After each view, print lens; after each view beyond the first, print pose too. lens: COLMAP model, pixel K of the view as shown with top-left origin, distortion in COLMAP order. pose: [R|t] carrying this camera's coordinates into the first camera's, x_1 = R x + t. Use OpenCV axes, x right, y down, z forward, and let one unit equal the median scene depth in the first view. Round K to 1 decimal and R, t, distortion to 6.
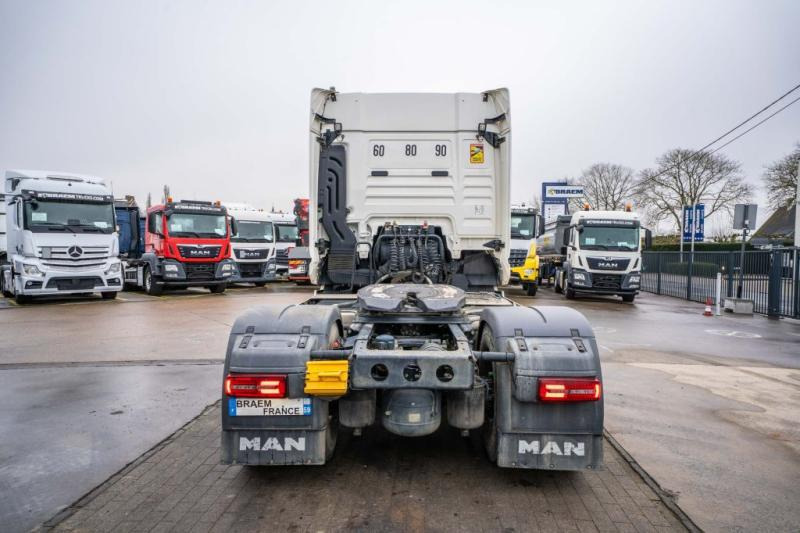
lens RADIAL K [[522.7, 0, 395.9], [0, 522.7, 255.2], [0, 0, 1]] dist [0.029453, 0.000529]
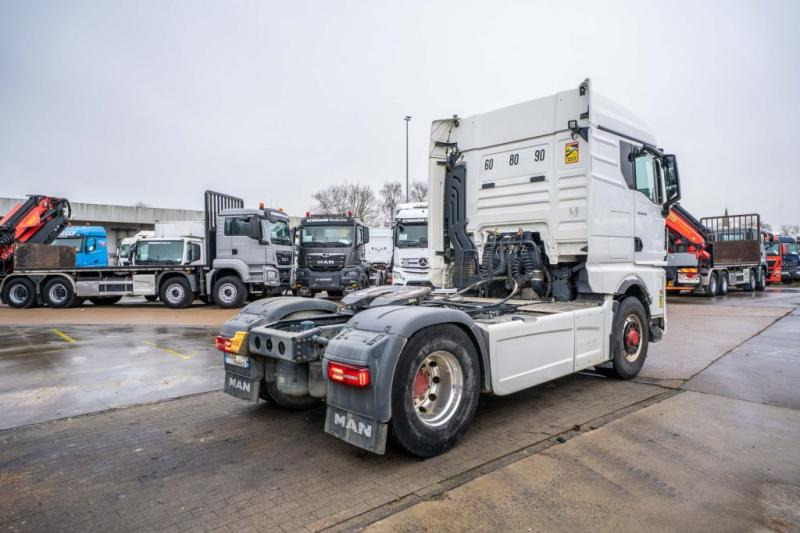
lens RADIAL K [[505.7, 0, 403.4], [0, 505.7, 257.4], [0, 0, 1]] dist [0.032193, 0.001768]
pose [[0.715526, -0.016268, -0.698396, 0.567789], [0.006013, 0.999835, -0.017129, 0.008015], [0.698560, 0.008057, 0.715506, 0.133214]]
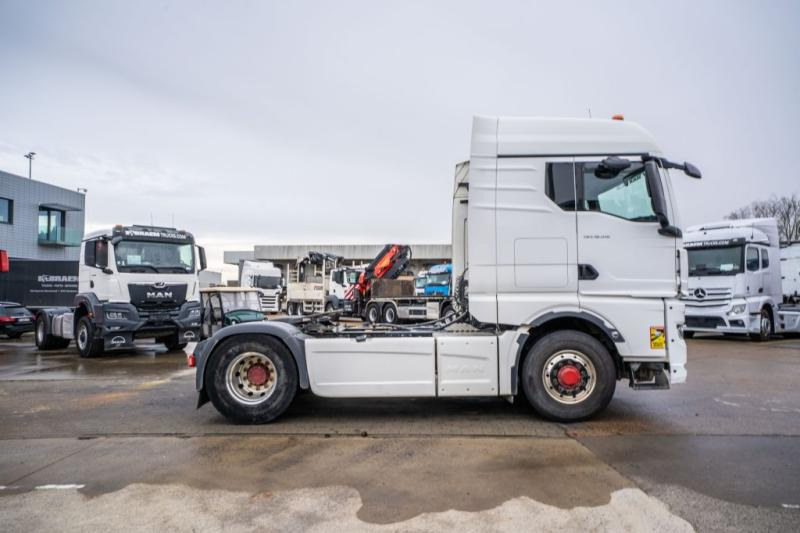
lens RADIAL K [[505.7, 0, 403.4], [0, 505.7, 257.4], [0, 0, 1]] dist [0.032193, 0.001768]
pose [[0.027159, -0.079300, -0.996481, 1.051567], [-0.004299, 0.996830, -0.079445, 0.014167], [0.999622, 0.006441, 0.026732, 0.805731]]
